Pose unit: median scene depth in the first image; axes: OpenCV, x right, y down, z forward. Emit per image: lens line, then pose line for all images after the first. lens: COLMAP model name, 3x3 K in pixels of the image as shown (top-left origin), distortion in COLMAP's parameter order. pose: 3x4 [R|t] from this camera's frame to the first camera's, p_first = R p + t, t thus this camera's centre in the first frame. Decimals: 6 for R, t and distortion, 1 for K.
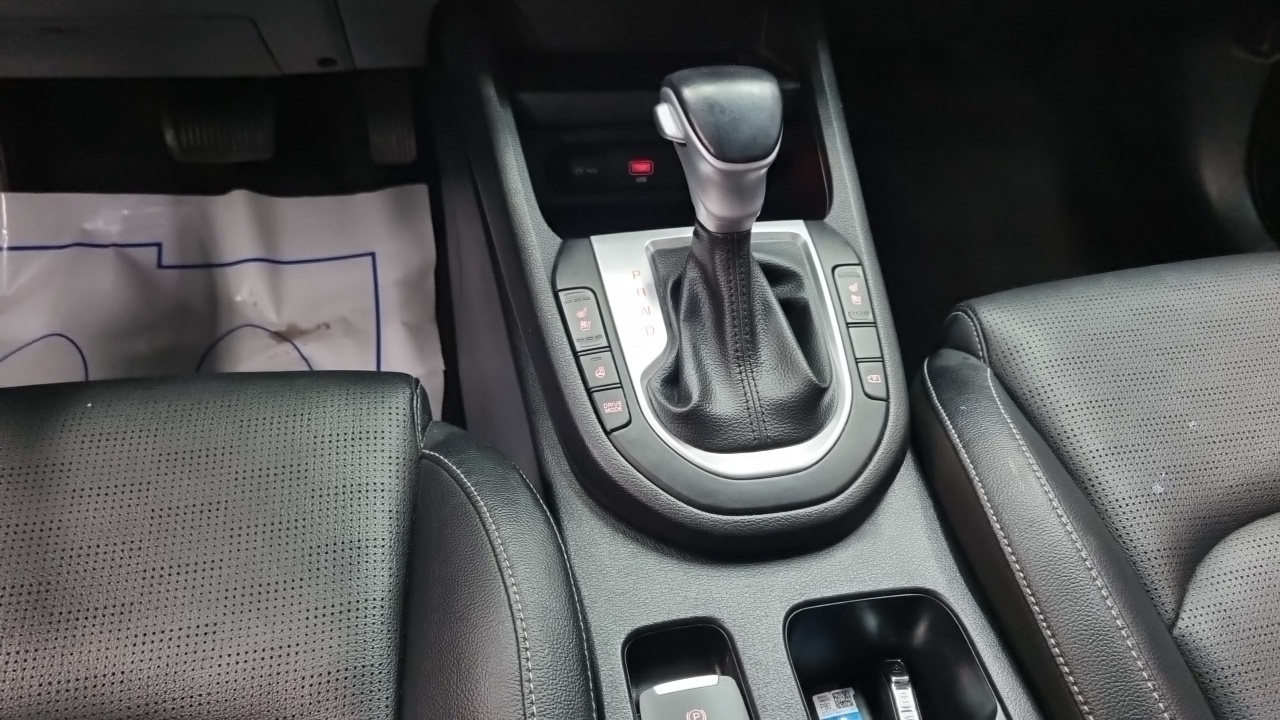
lens RADIAL K [[961.4, 0, 635.5], [0, 961.4, 356.6], [0, 0, 1]] dist [0.016855, -0.005095]
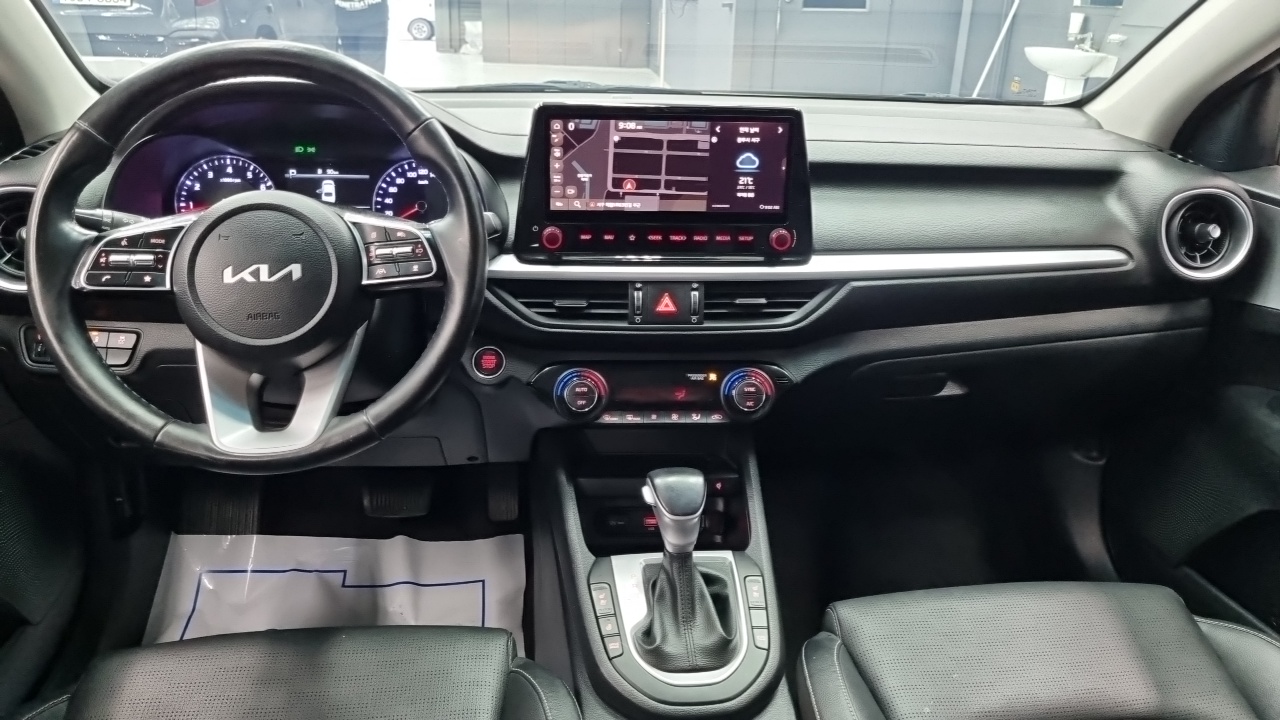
lens RADIAL K [[953.5, 0, 639.7], [0, 953.5, 354.5], [0, 0, 1]] dist [0.033540, -0.001598]
pose [[0.996032, 0.000704, -0.088995, 0.171509], [-0.033904, 0.927564, -0.372123, 0.195353], [0.082286, 0.373664, 0.923907, -0.826724]]
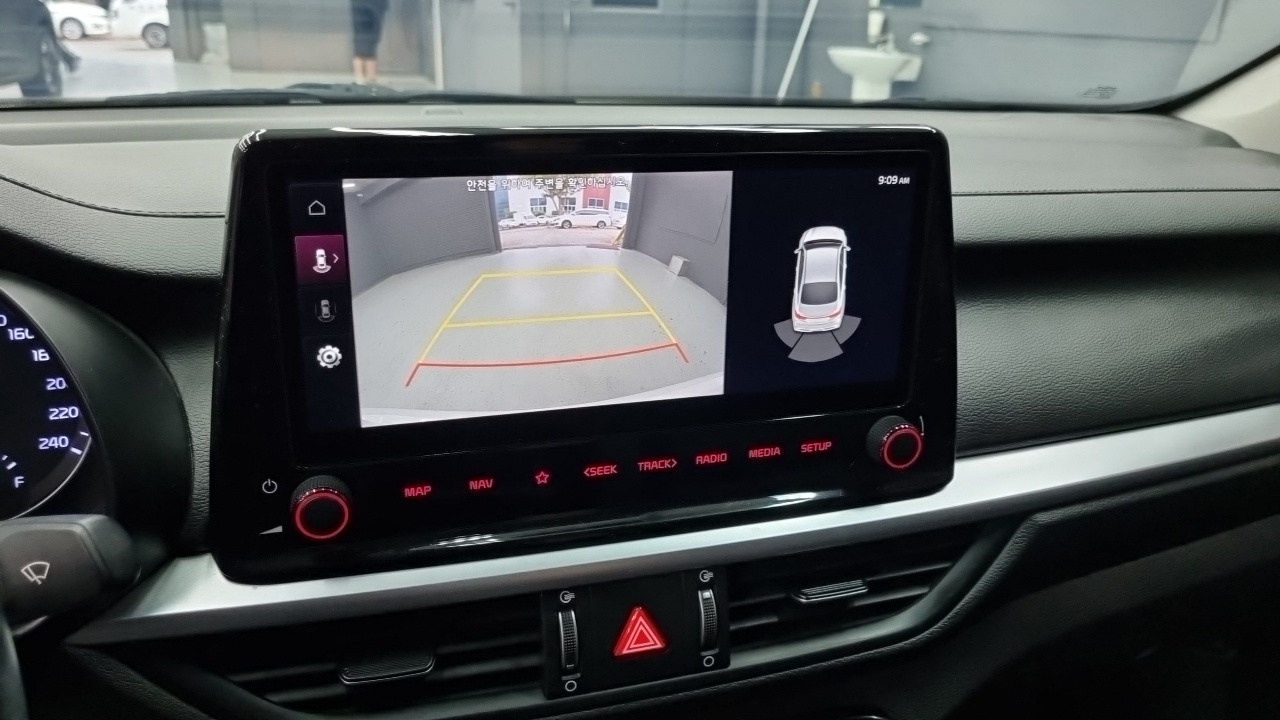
lens RADIAL K [[961.4, 0, 635.5], [0, 961.4, 356.6], [0, 0, 1]] dist [0.016855, -0.005095]
pose [[0.989923, -0.074897, 0.120176, -0.019097], [0.114734, 0.921636, -0.370705, -0.518260], [-0.082994, 0.380758, 0.920943, 0.109659]]
